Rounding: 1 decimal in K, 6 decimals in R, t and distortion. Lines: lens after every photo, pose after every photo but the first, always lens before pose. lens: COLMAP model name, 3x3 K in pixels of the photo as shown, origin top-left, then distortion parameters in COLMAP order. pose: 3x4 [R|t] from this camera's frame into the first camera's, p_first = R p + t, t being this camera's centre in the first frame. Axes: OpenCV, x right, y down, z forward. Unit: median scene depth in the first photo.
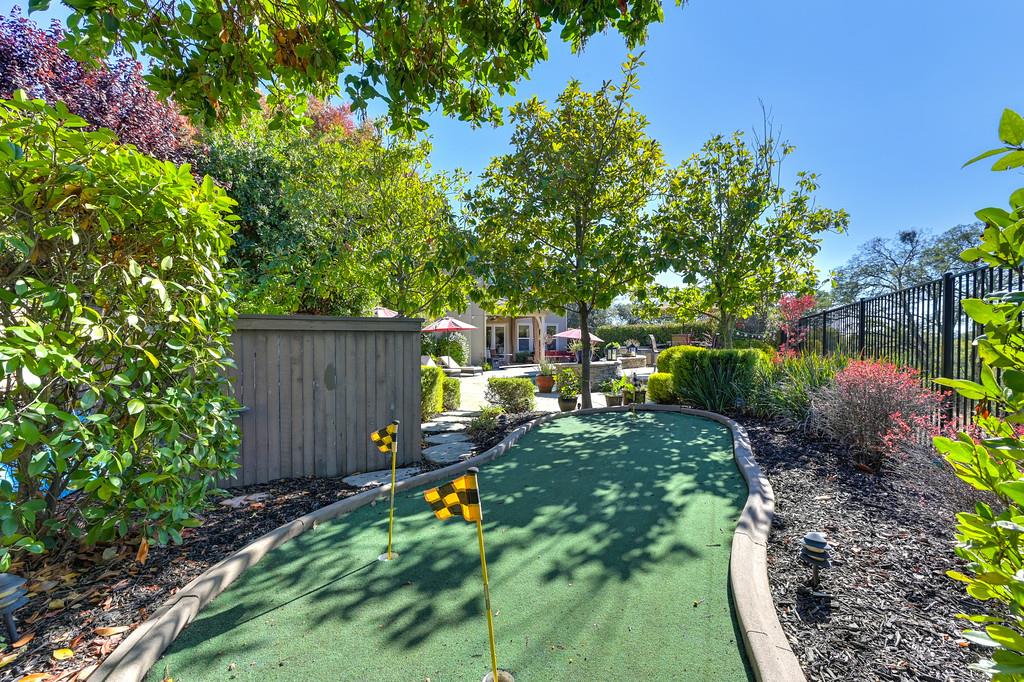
lens RADIAL K [[410.7, 0, 512.0], [0, 410.7, 341.0], [0, 0, 1]] dist [-0.000699, -0.000209]
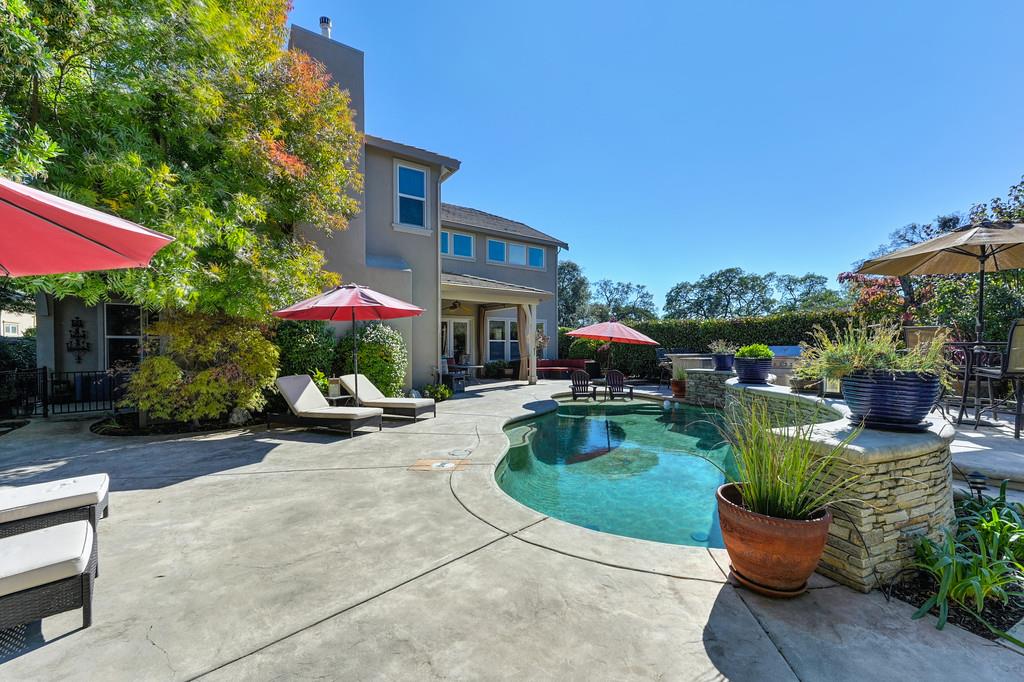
lens RADIAL K [[410.7, 0, 512.0], [0, 410.7, 341.0], [0, 0, 1]] dist [-0.000699, -0.000209]
pose [[0.993333, -0.000700, 0.115280, -0.035227], [0.002938, 0.999810, -0.019244, 0.008358], [-0.115245, 0.019454, 0.993147, 0.480390]]
